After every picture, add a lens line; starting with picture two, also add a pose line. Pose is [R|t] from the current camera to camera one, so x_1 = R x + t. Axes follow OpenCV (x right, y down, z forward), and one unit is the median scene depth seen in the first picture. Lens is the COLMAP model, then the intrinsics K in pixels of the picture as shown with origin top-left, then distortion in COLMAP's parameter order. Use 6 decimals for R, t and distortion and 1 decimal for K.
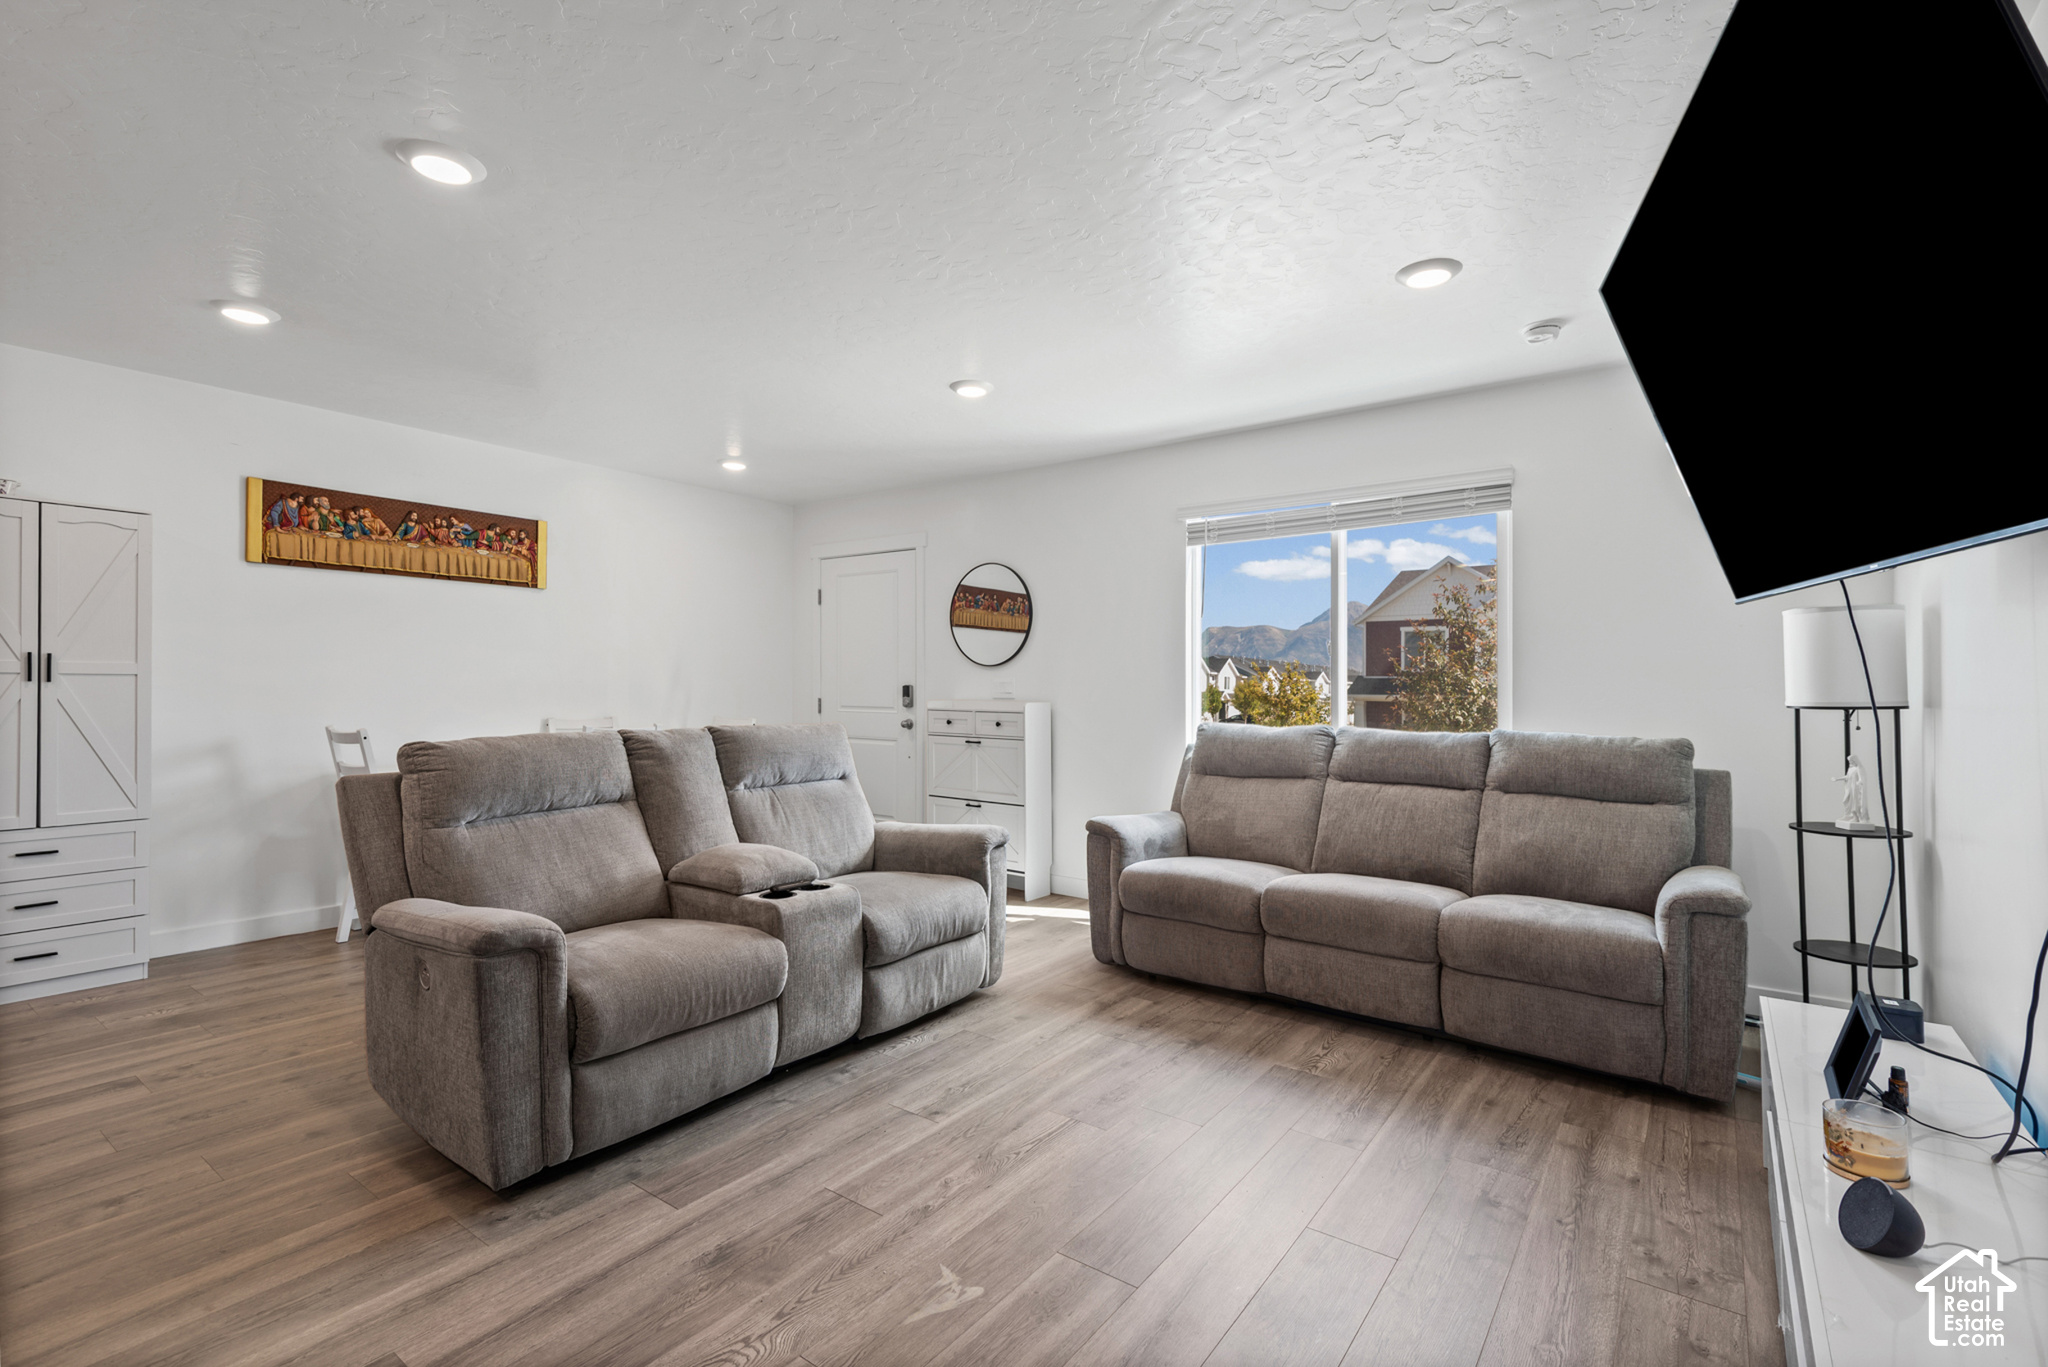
lens RADIAL K [[907.2, 0, 1020.6], [0, 907.2, 682.1], [0, 0, 1]] dist [0.012191, 0.000203]
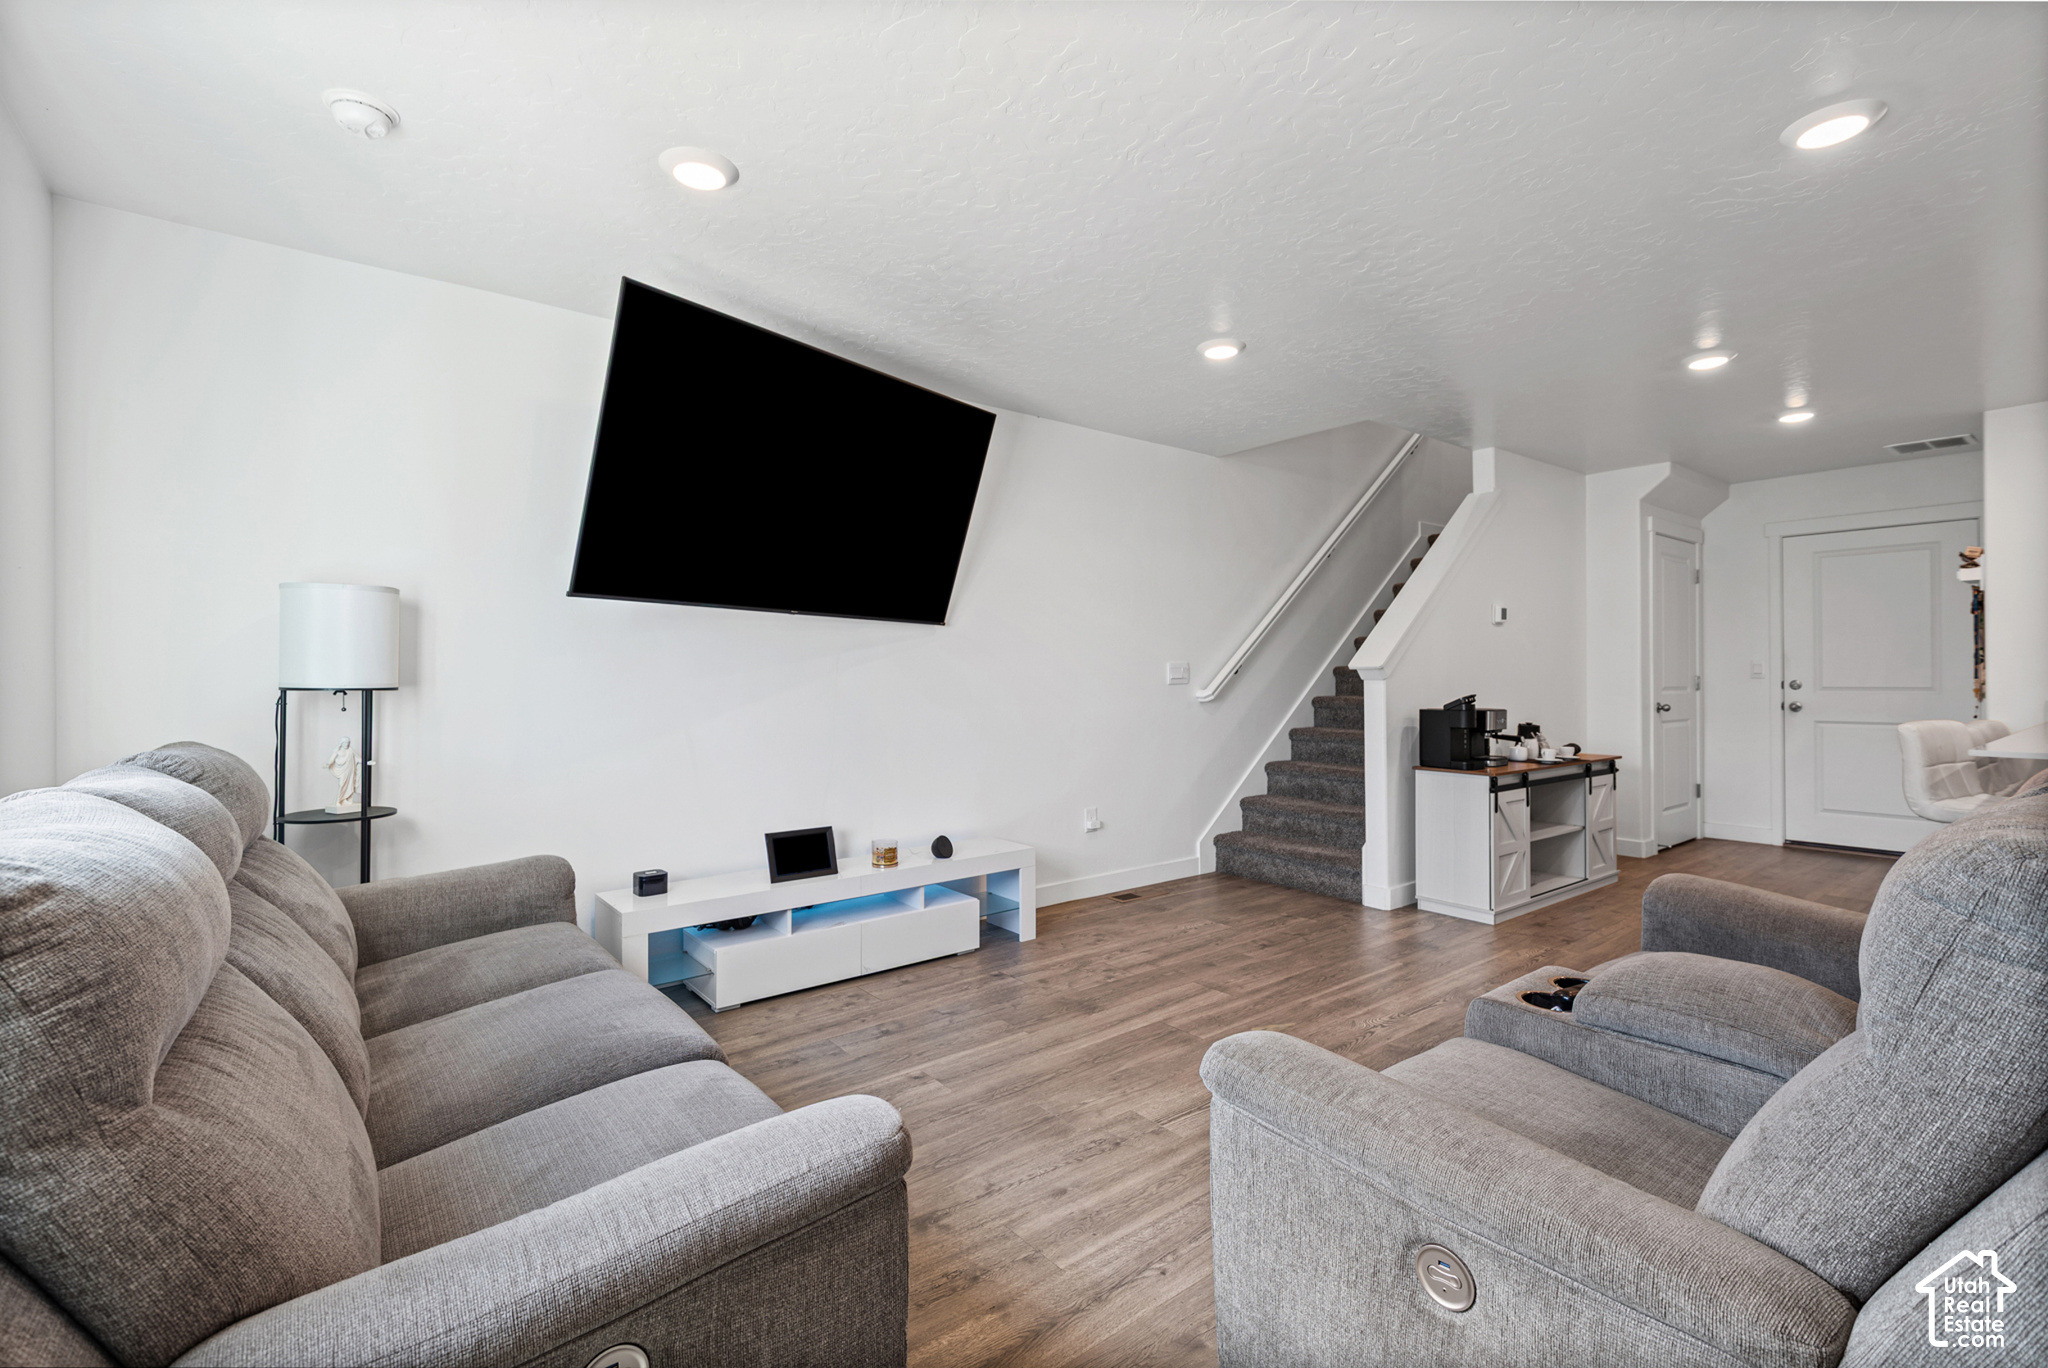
lens RADIAL K [[907.2, 0, 1018.4], [0, 907.2, 676.9], [0, 0, 1]] dist [0.012191, 0.000203]
pose [[-0.964967, 0.006117, 0.262301, -0.047749], [0.003588, 0.999942, -0.010122, 0.023219], [-0.262348, -0.008827, -0.964933, 1.805240]]
